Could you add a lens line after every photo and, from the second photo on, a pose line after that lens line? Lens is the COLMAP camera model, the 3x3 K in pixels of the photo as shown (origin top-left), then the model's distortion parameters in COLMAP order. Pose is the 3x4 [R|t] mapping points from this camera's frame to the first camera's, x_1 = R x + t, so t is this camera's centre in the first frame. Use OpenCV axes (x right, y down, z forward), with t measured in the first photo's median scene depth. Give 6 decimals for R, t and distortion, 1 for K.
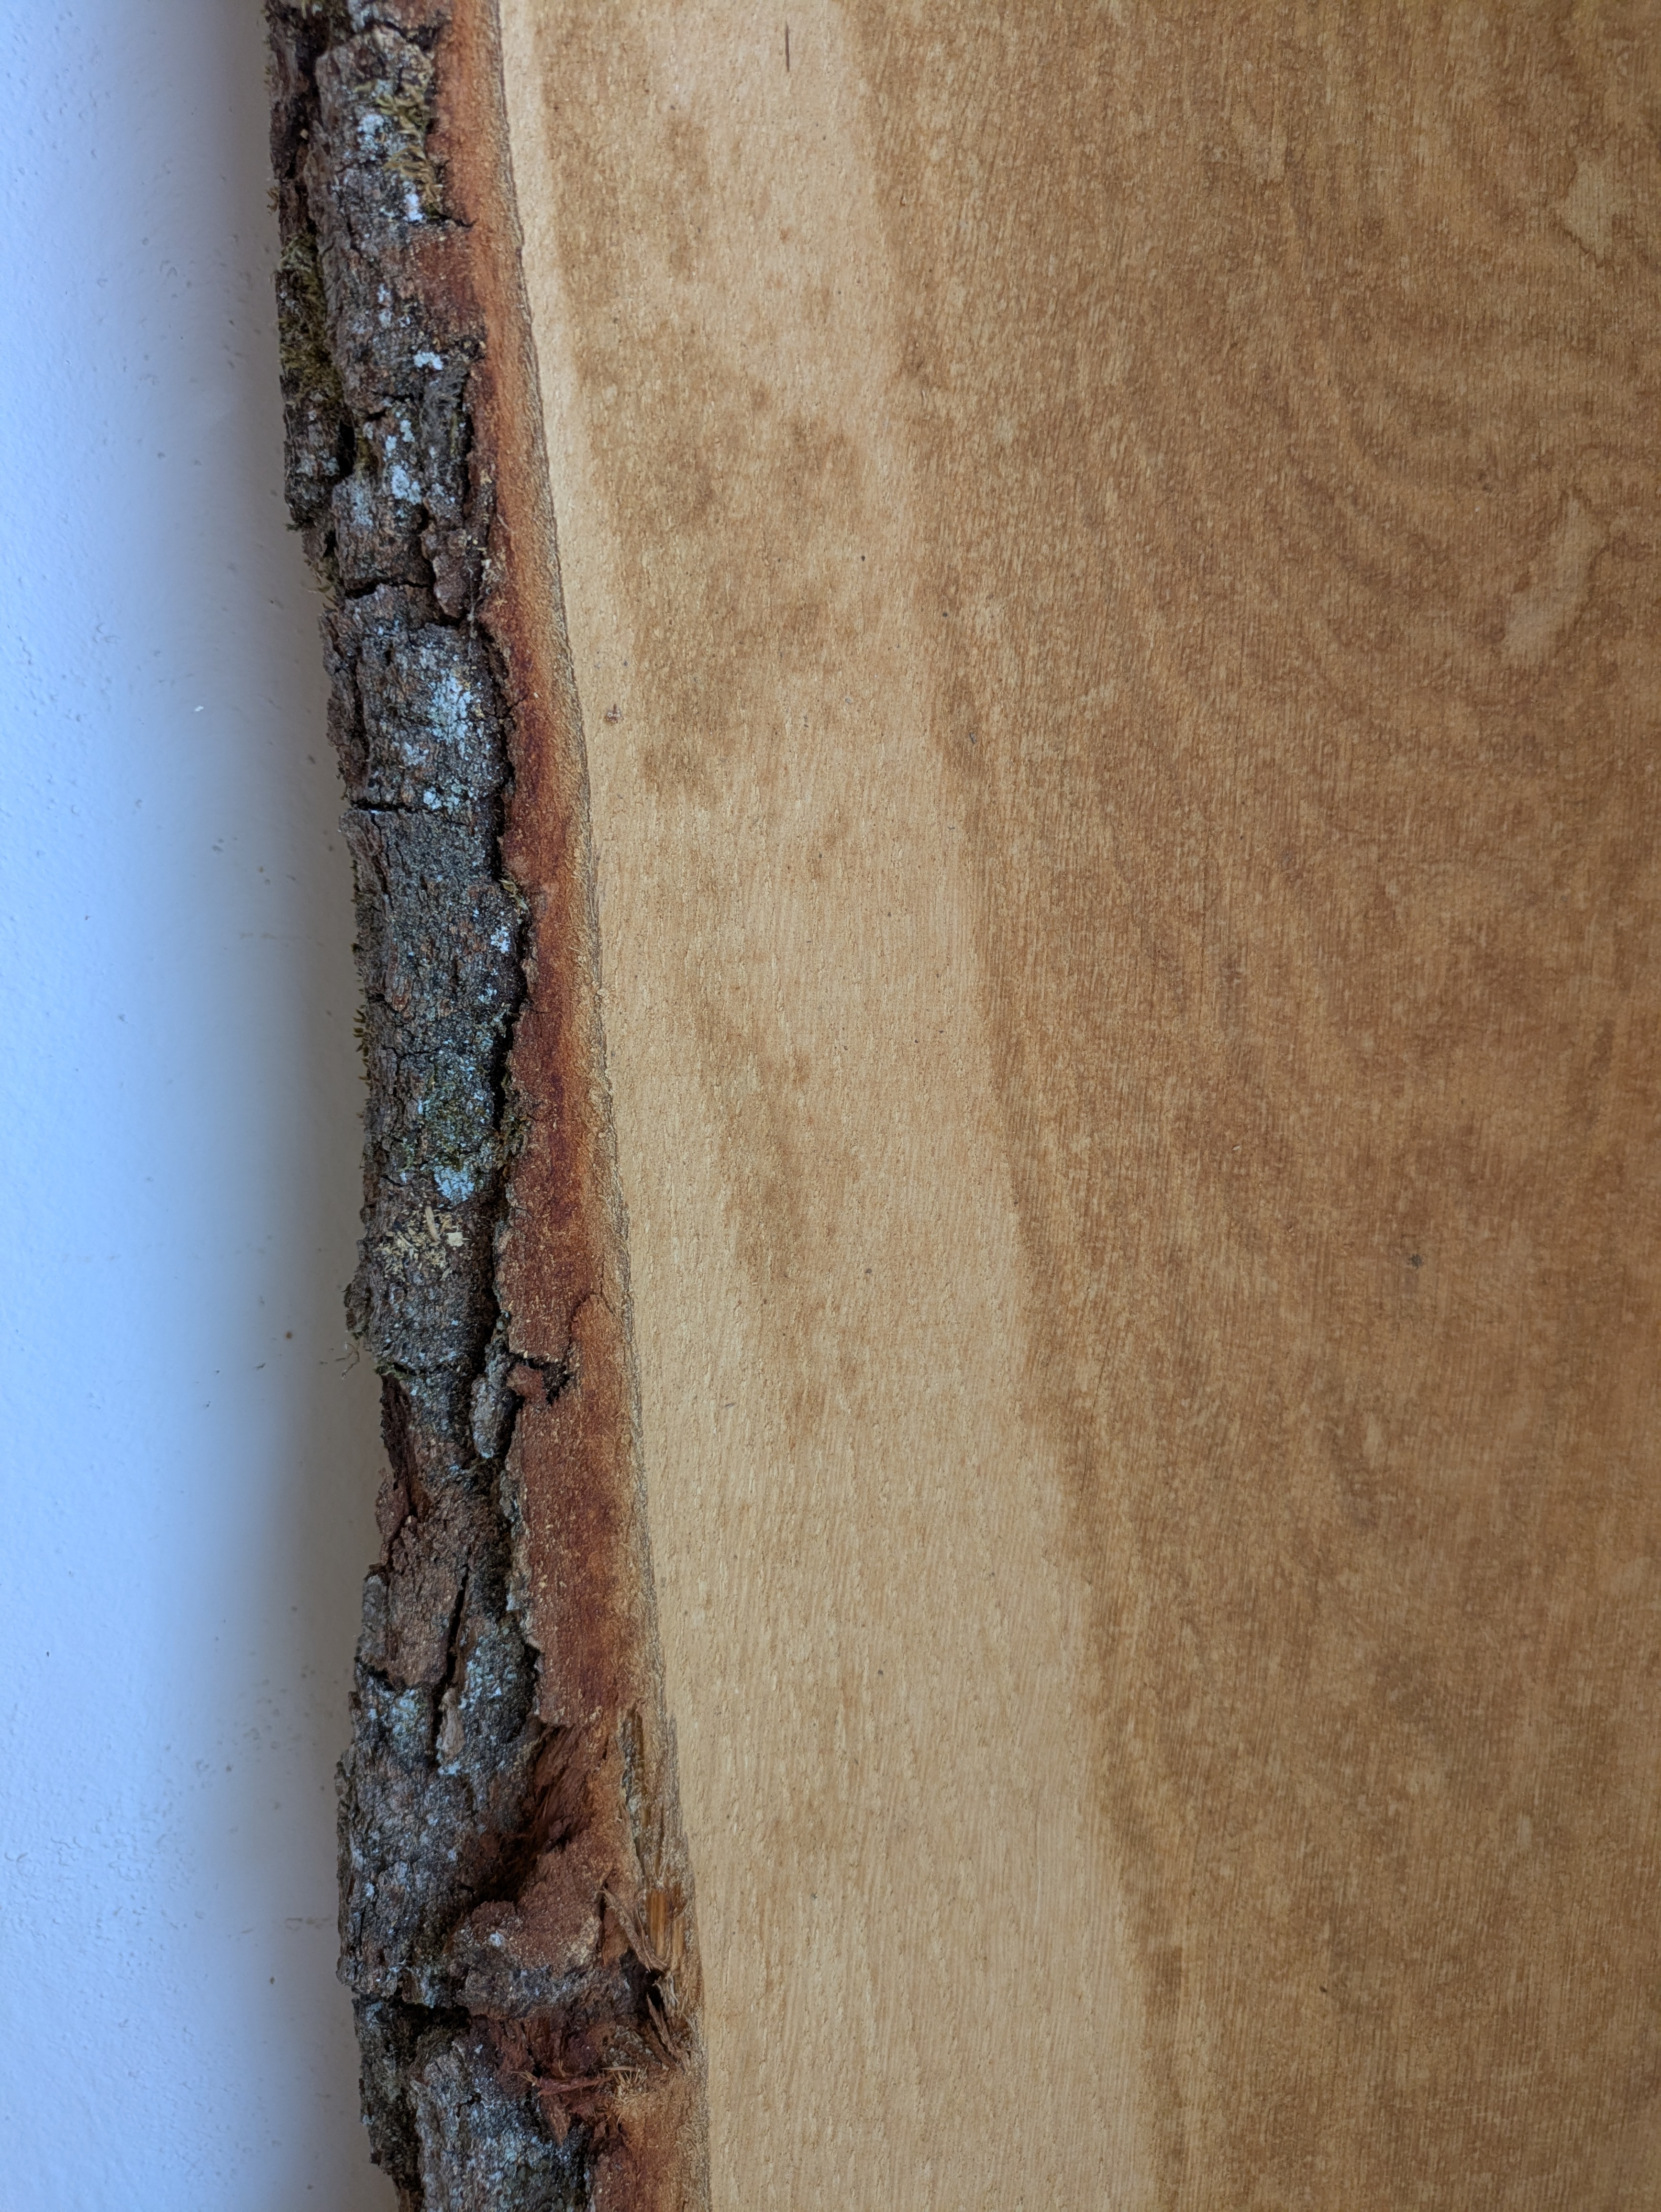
lens RADIAL K [[1667.1, 0, 828.8], [0, 1667.1, 1093.1], [0, 0, 1]] dist [0.012098, -0.010375]
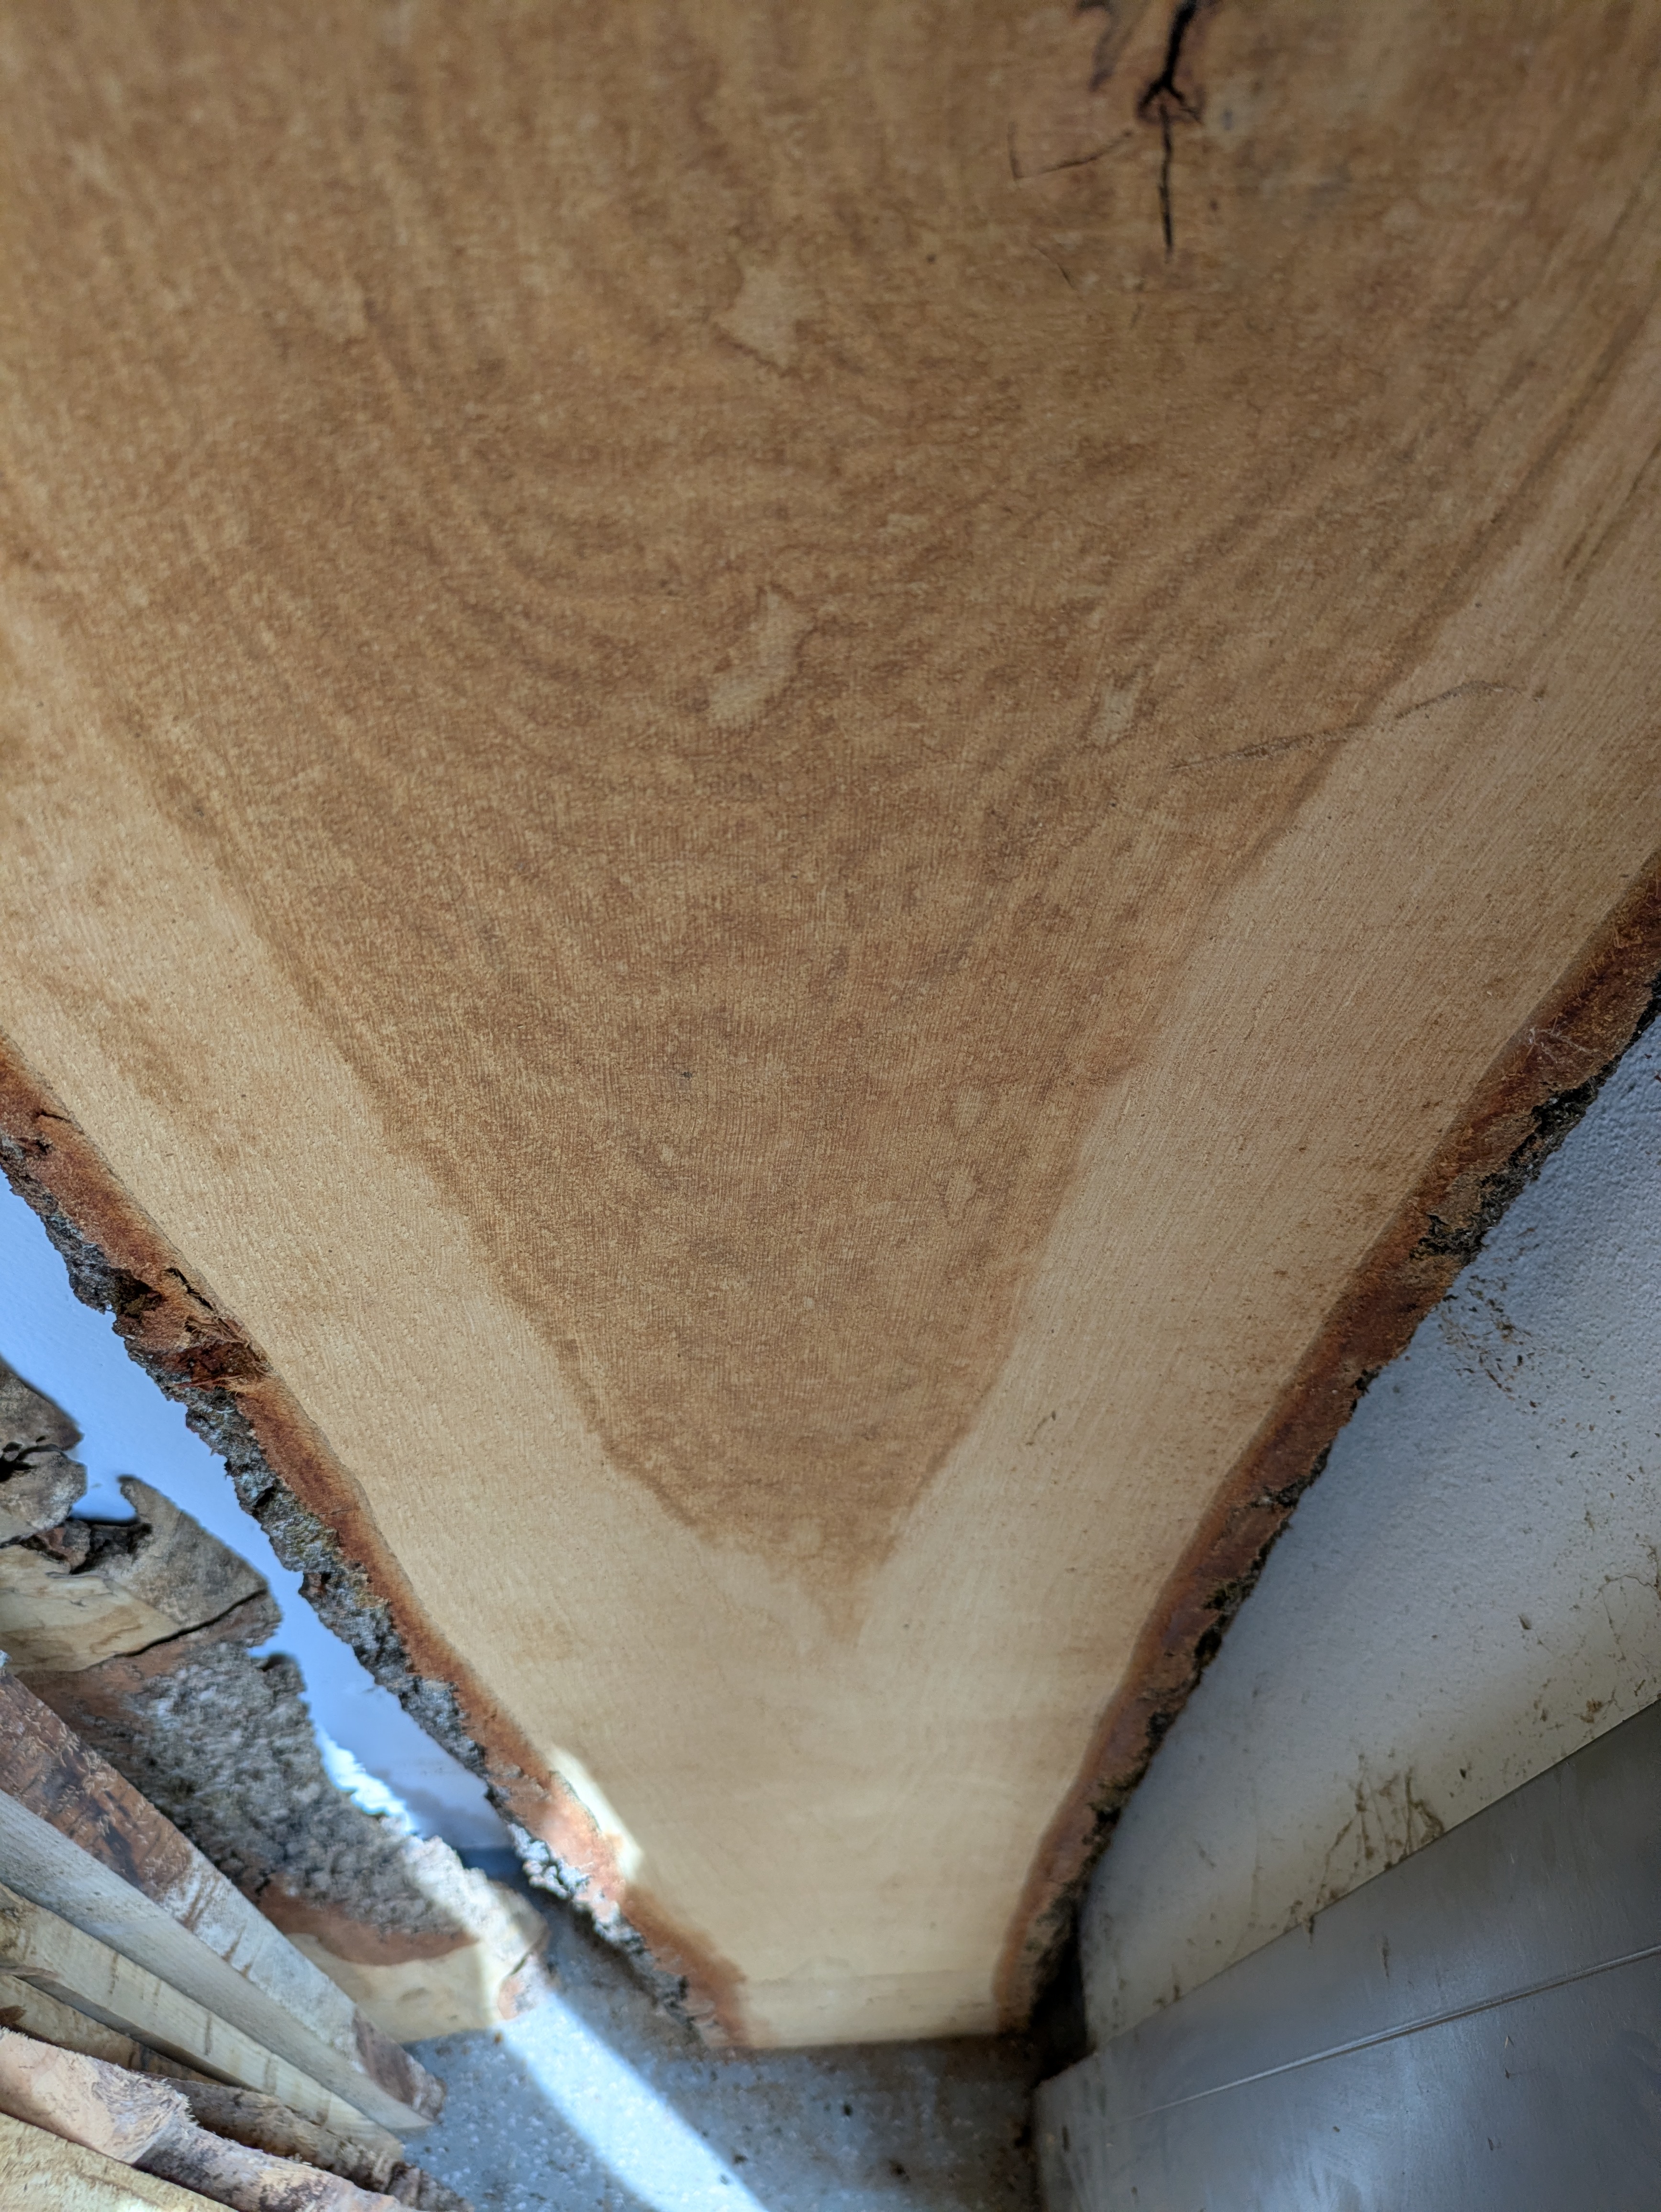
lens RADIAL K [[1667.1, 0, 828.2], [0, 1667.1, 1094.5], [0, 0, 1]] dist [0.012098, -0.010375]
pose [[0.990065, 0.109542, -0.088160, 0.613492], [-0.007569, 0.667581, 0.744499, -0.908956], [0.140408, -0.736435, 0.661777, 0.157903]]
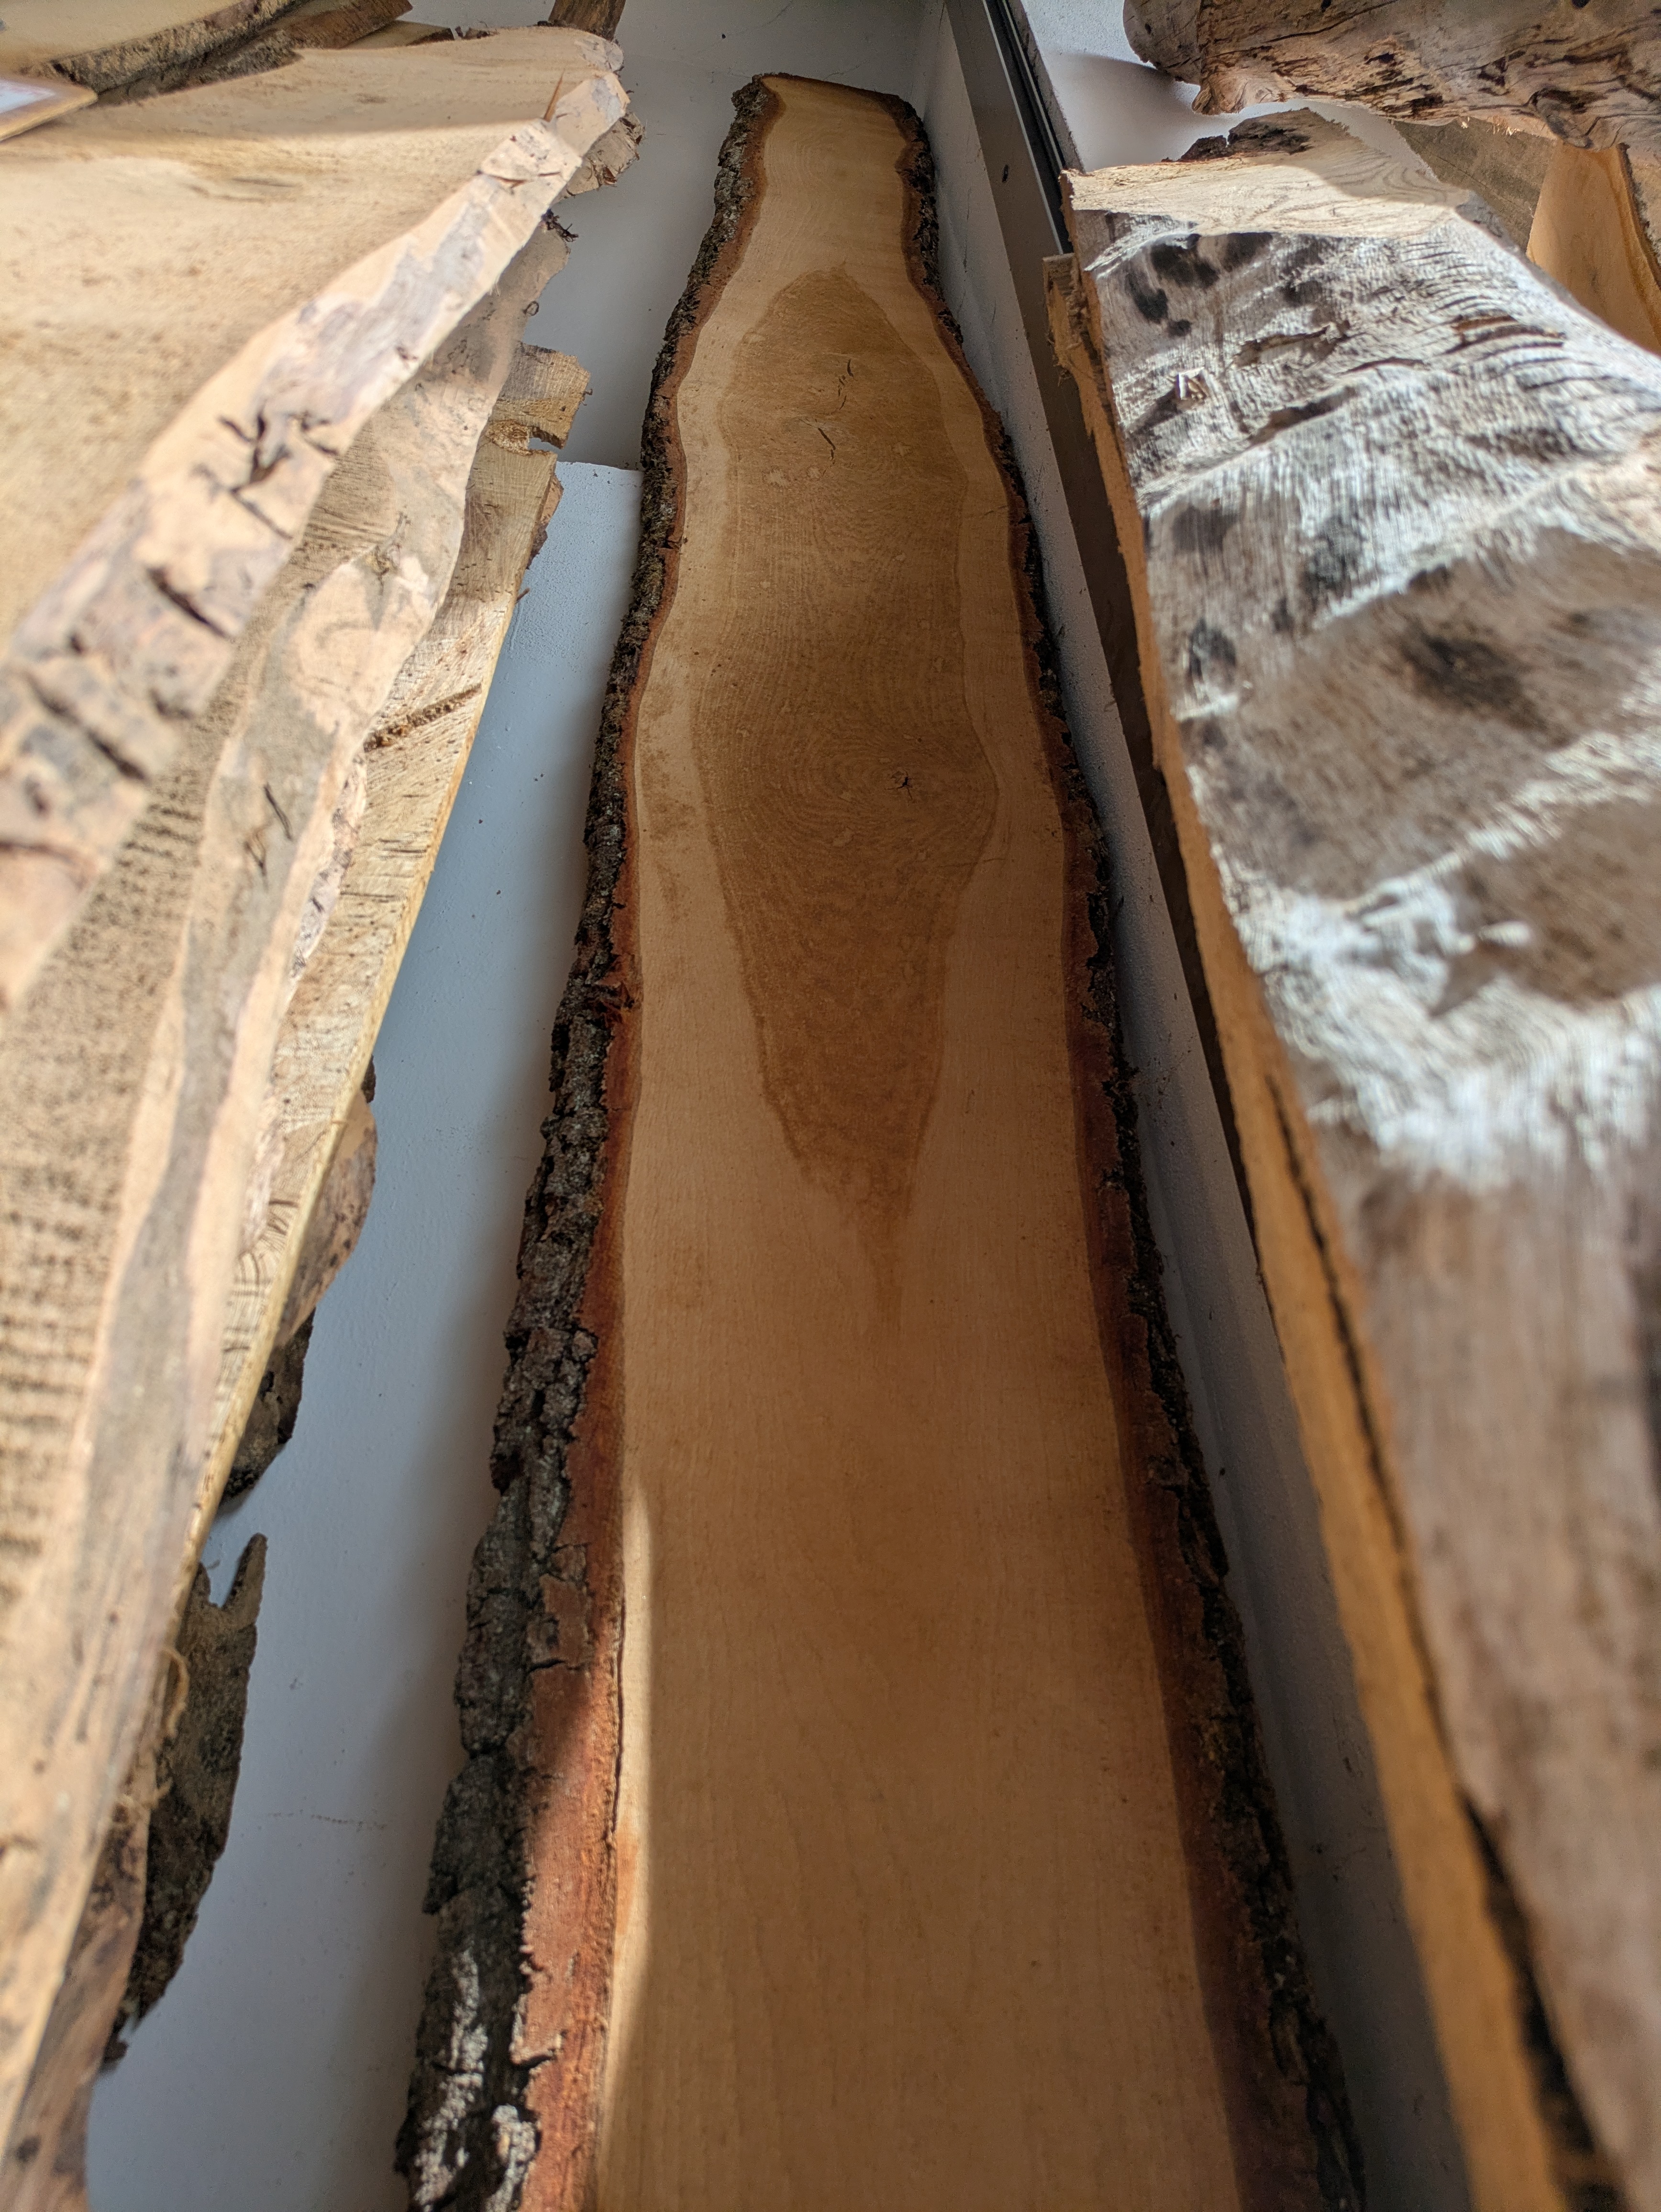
lens RADIAL K [[1667.1, 0, 846.1], [0, 1667.1, 1100.5], [0, 0, 1]] dist [0.012098, -0.010375]
pose [[0.998317, -0.055131, -0.018007, 0.501808], [0.018364, 0.594998, -0.803517, 4.119640], [0.055013, 0.801834, 0.595009, -1.279564]]
